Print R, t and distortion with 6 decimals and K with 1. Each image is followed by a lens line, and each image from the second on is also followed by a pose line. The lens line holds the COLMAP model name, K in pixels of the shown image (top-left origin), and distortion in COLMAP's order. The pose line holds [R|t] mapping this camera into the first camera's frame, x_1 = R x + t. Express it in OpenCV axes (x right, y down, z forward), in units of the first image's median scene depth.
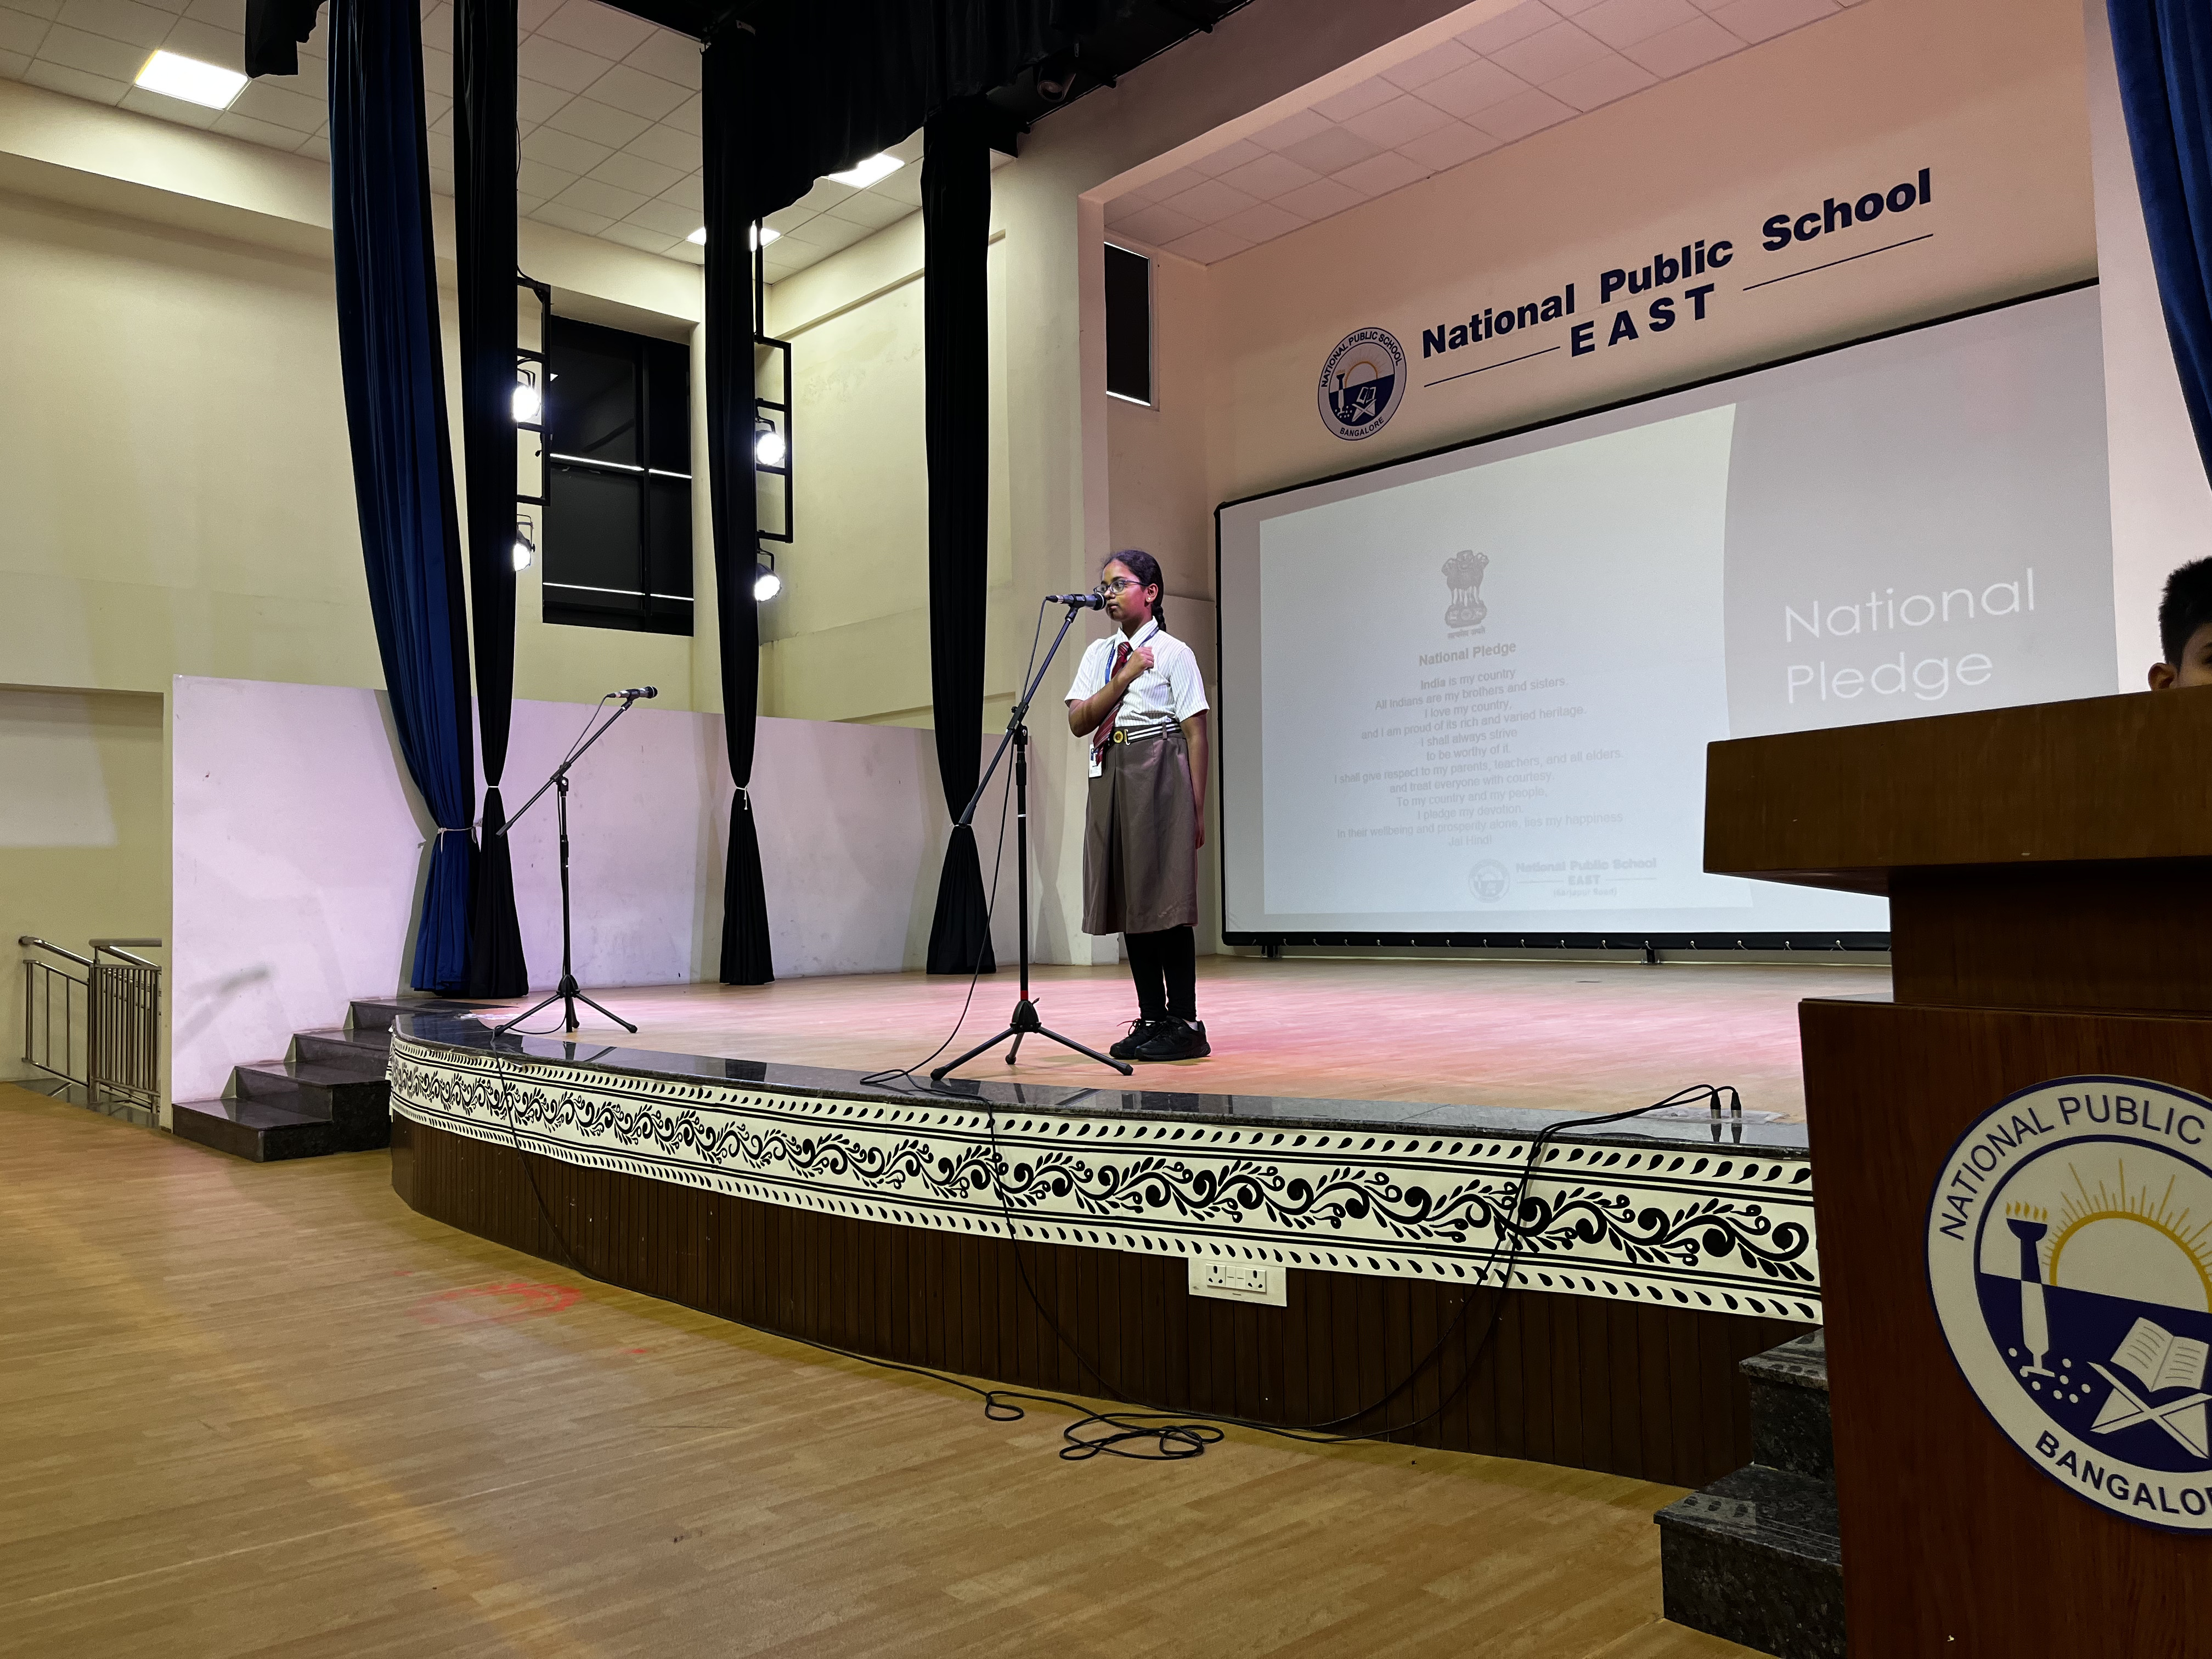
lens RADIAL K [[1661.1, 0, 1104.0], [0, 1661.1, 818.2], [0, 0, 1]] dist [0.051867, -0.056559]
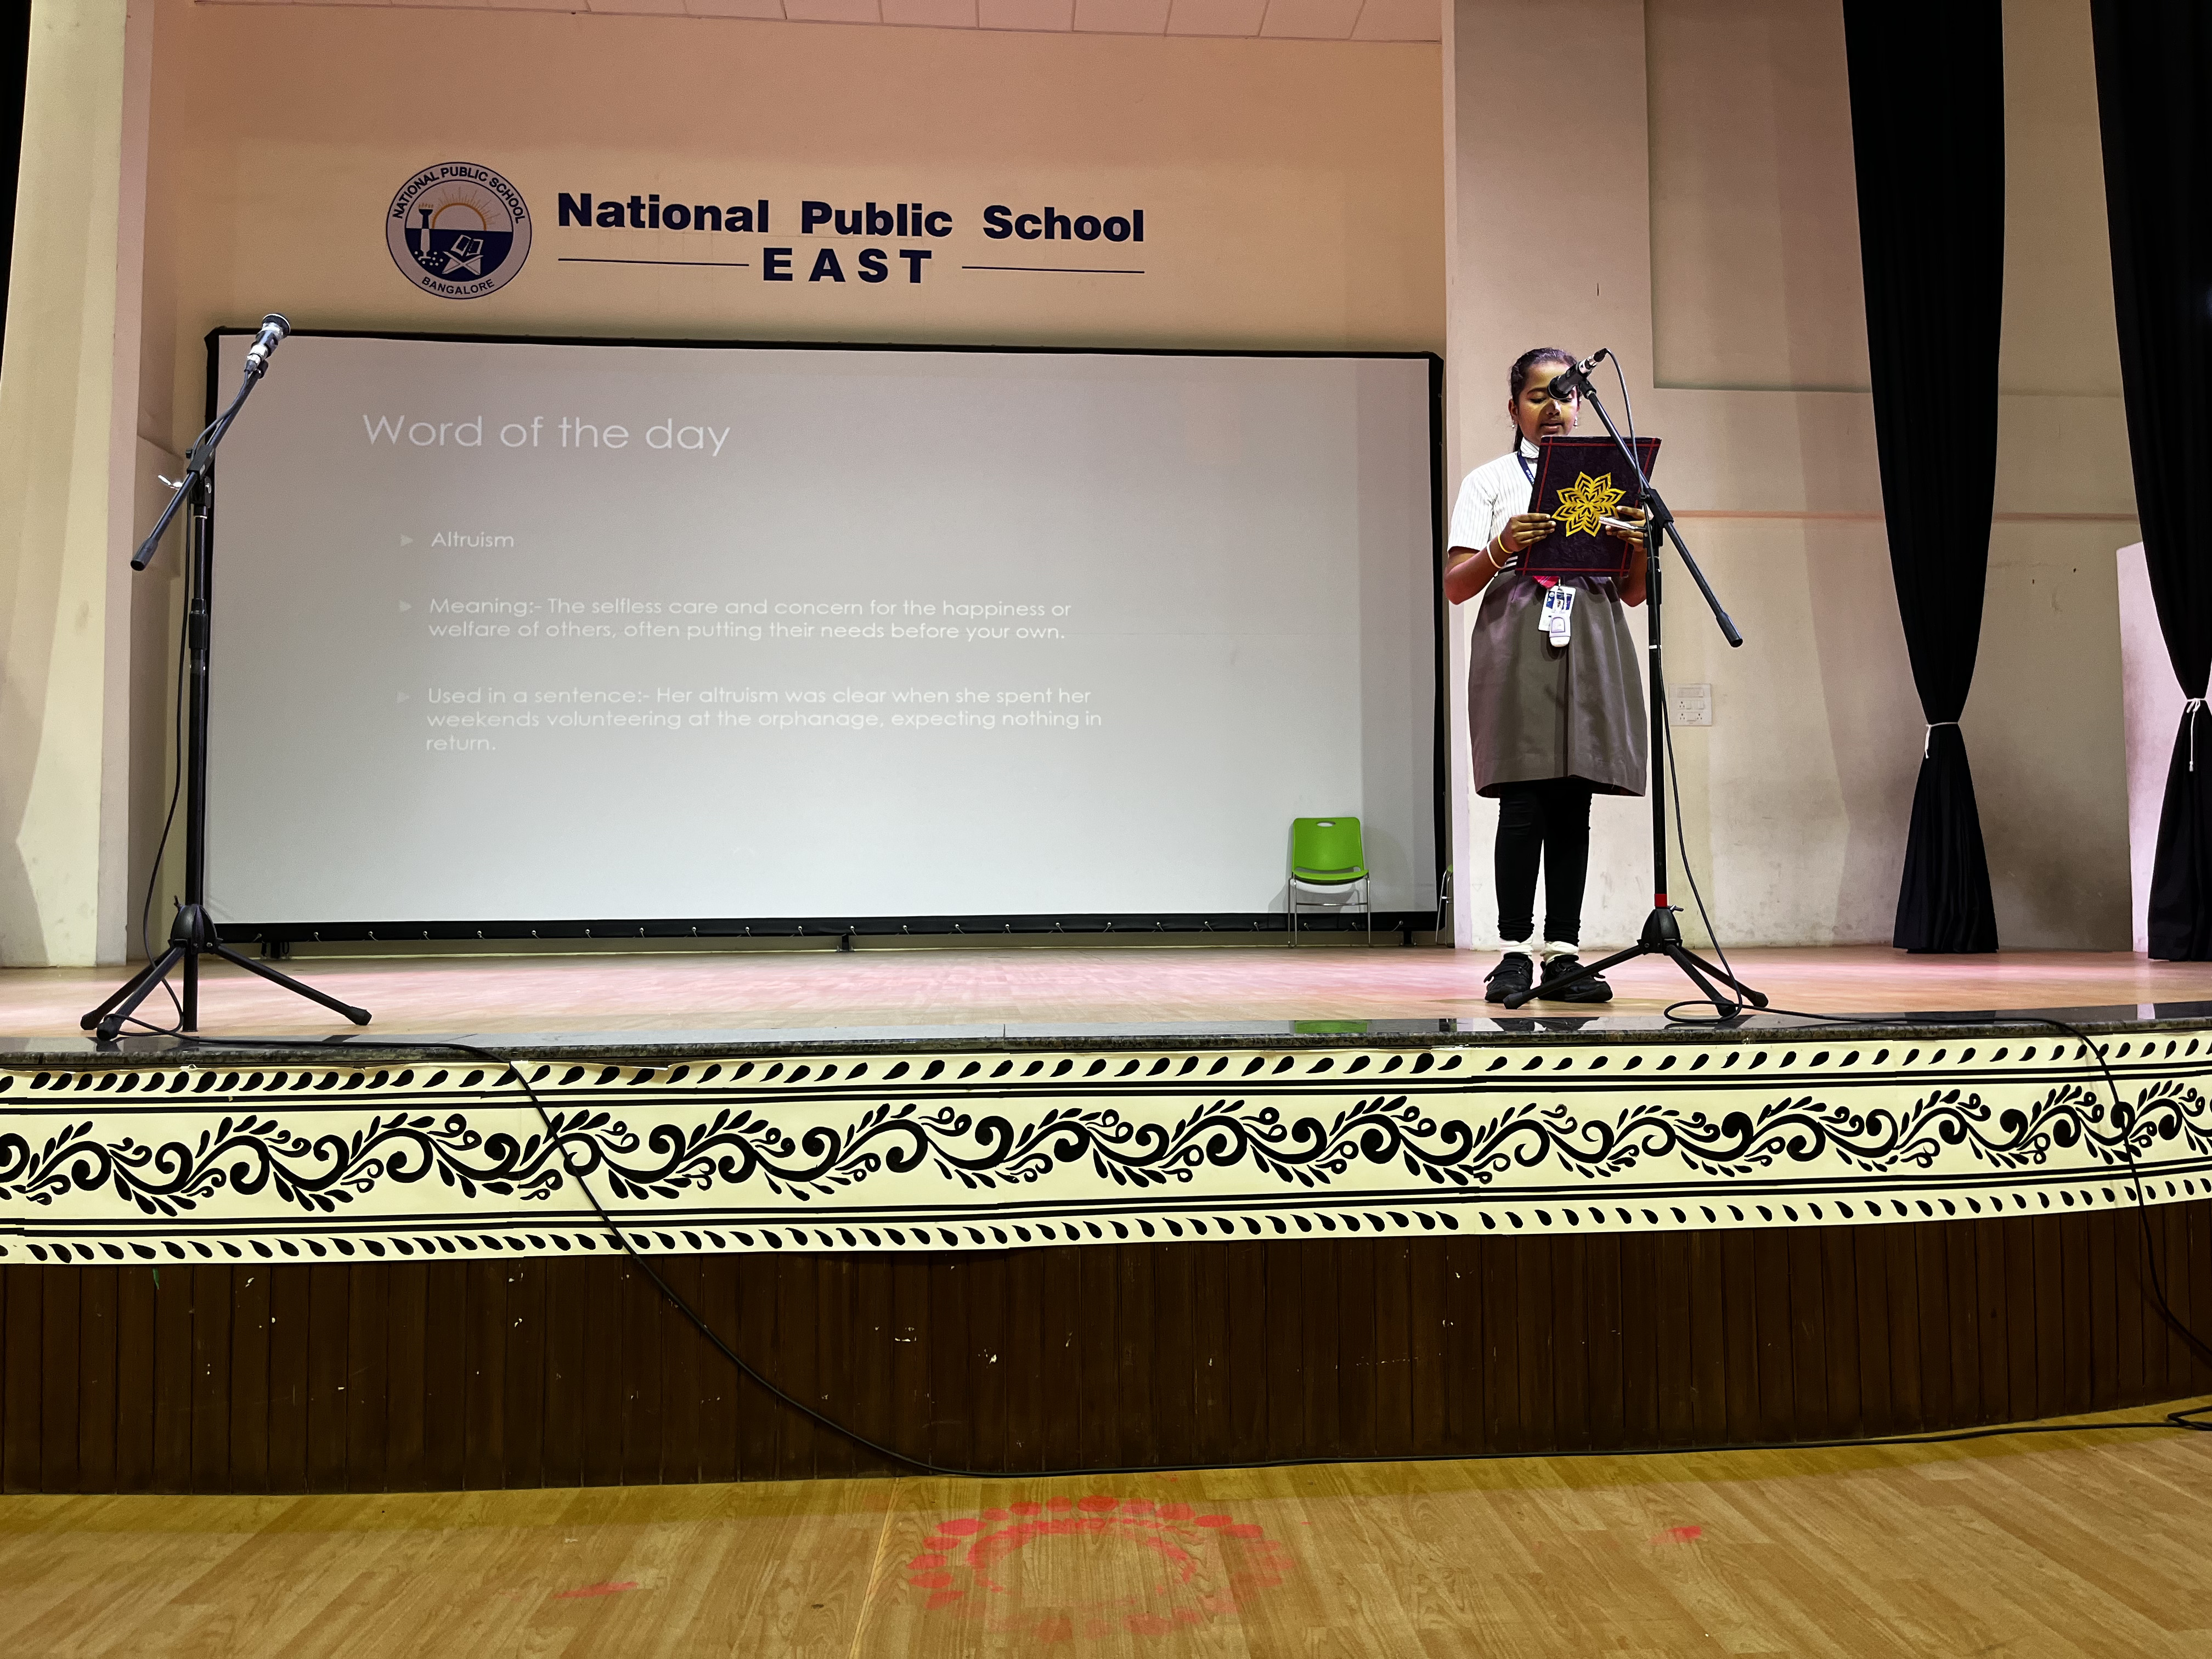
lens RADIAL K [[1667.7, 0, 1121.0], [0, 1667.7, 814.6], [0, 0, 1]] dist [0.058841, -0.091508]
pose [[0.626475, 0.062446, 0.776936, -0.790246], [-0.045286, 0.998018, -0.043699, 0.118254], [-0.778125, -0.007808, 0.628061, 0.774659]]
